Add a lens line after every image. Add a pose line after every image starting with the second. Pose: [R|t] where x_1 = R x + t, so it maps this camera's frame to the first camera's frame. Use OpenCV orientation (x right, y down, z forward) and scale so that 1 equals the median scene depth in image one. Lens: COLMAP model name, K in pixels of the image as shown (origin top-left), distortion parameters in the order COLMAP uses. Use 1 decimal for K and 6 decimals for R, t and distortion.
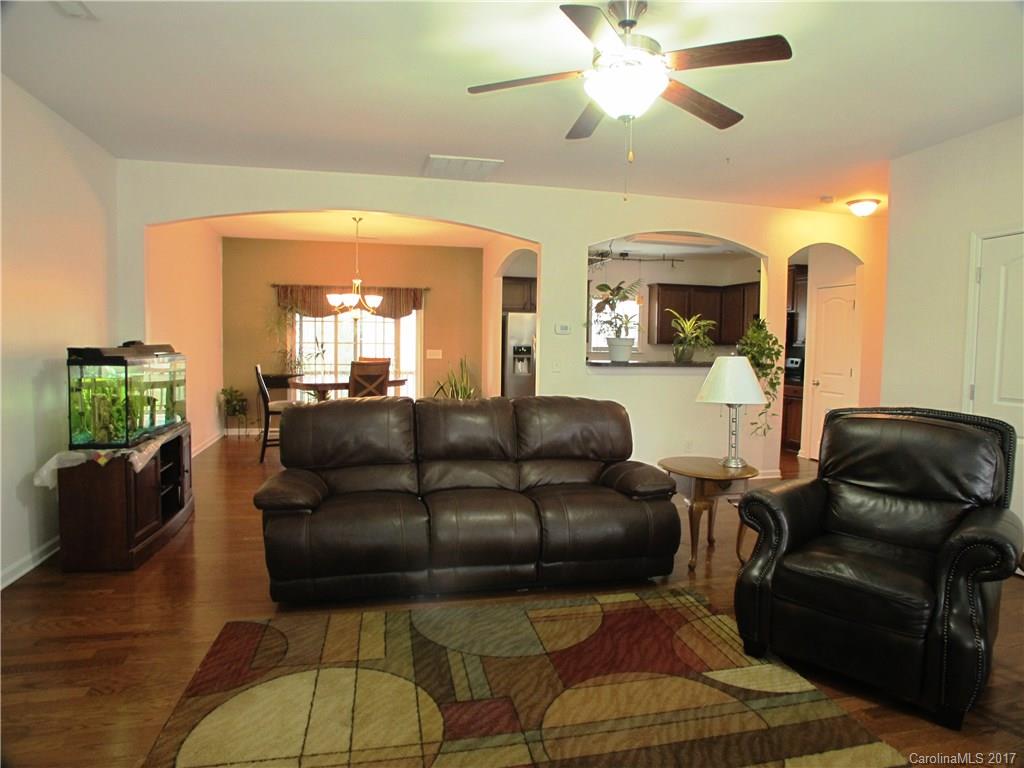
lens RADIAL K [[621.1, 0, 516.0], [0, 621.1, 378.9], [0, 0, 1]] dist [-0.130168, 0.072502]
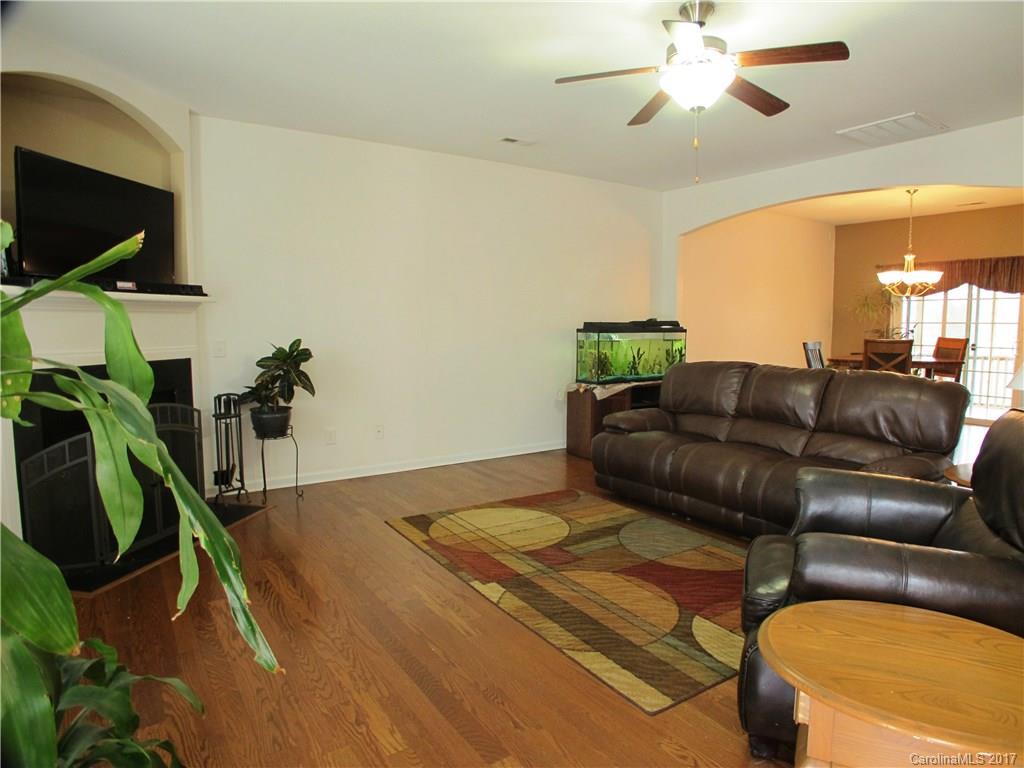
lens RADIAL K [[621.1, 0, 516.0], [0, 621.1, 378.9], [0, 0, 1]] dist [-0.130168, 0.072502]
pose [[0.343402, 0.070140, -0.936566, 1.158336], [-0.049306, 0.997179, 0.056600, 0.025237], [0.937893, 0.026741, 0.345892, 0.308686]]
